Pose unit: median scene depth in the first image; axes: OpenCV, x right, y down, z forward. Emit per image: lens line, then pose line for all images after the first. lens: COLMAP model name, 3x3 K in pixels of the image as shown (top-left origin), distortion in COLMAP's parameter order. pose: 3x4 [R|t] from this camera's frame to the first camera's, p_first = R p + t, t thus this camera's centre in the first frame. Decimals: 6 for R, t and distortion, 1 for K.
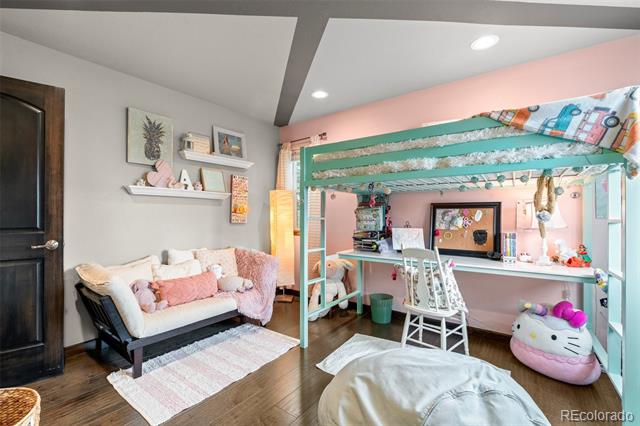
lens RADIAL K [[281.1, 0, 321.1], [0, 281.1, 215.0], [0, 0, 1]] dist [0.000375, -0.000014]
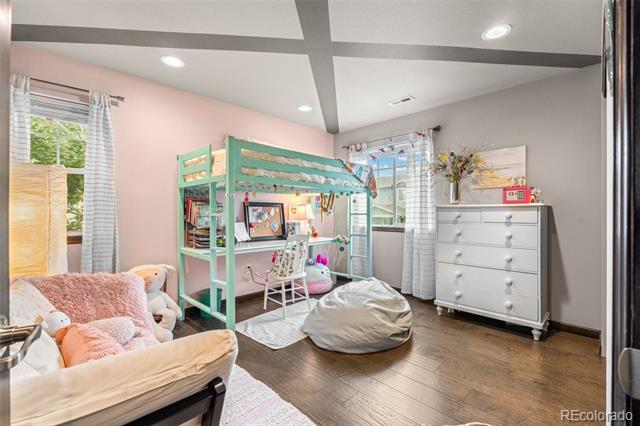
lens RADIAL K [[281.1, 0, 321.0], [0, 281.1, 212.0], [0, 0, 1]] dist [0.000375, -0.000014]
pose [[0.146906, -0.002106, 0.989148, -1.012172], [-0.002714, 0.999993, 0.002532, -0.000908], [-0.989147, -0.003056, 0.146900, 0.631270]]
